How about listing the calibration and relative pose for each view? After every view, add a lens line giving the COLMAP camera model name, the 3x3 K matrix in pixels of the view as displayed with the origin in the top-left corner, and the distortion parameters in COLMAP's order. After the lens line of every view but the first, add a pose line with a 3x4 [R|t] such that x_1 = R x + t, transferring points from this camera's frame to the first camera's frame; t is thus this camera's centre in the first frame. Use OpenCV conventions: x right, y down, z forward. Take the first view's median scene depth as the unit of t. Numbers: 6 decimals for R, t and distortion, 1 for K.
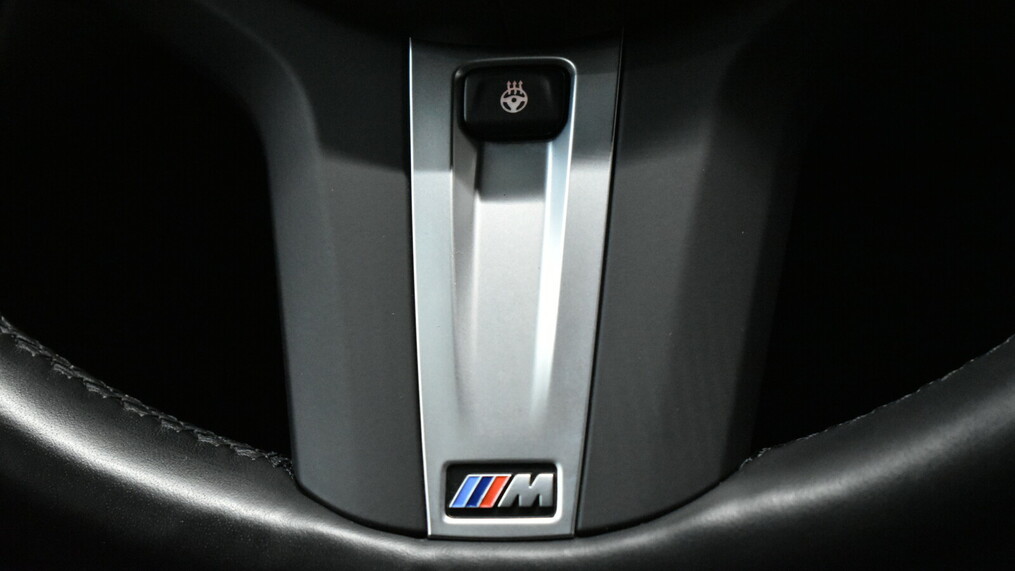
lens RADIAL K [[2307.6, 0, 506.4], [0, 2307.6, 286.2], [0, 0, 1]] dist [-0.056980, 0.000000]
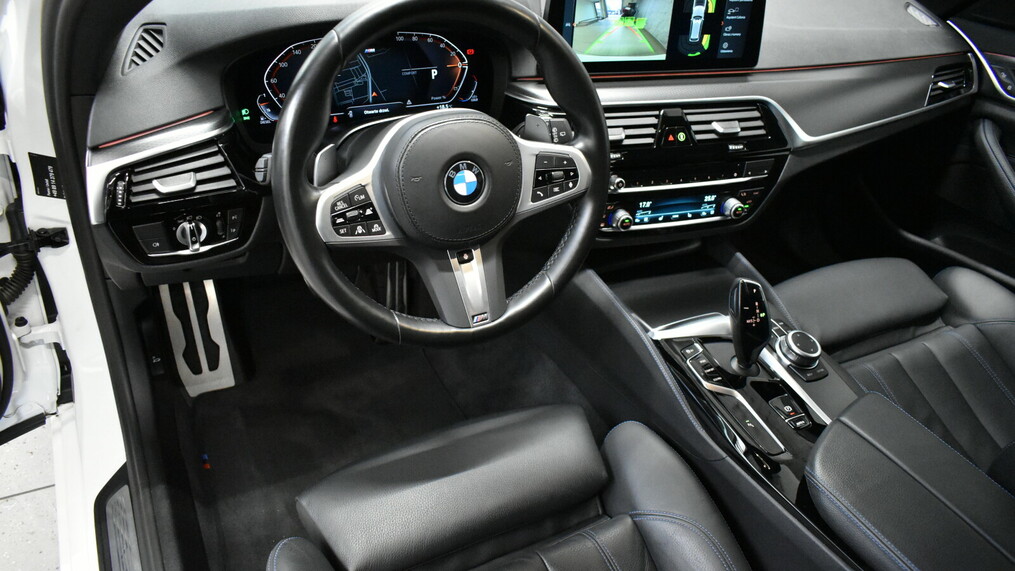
lens RADIAL K [[767.6, 0, 503.7], [0, 767.6, 280.6], [0, 0, 1]] dist [-0.029137, 0.022061]
pose [[0.771817, -0.237268, 0.589917, -1.193105], [0.057148, 0.949900, 0.307286, -0.671540], [-0.633271, -0.203456, 0.746708, -0.659496]]
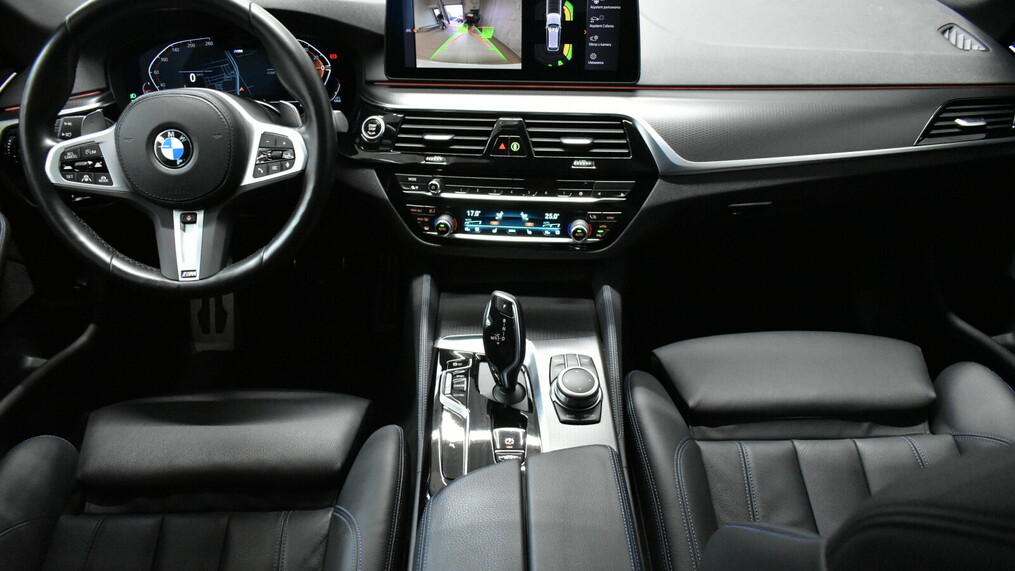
lens RADIAL K [[767.6, 0, 505.8], [0, 767.6, 284.5], [0, 0, 1]] dist [-0.029137, 0.022061]
pose [[0.978201, -0.059167, 0.199052, 0.486265], [0.017331, 0.978468, 0.205670, -0.354788], [-0.206935, -0.197736, 0.958164, -1.523787]]
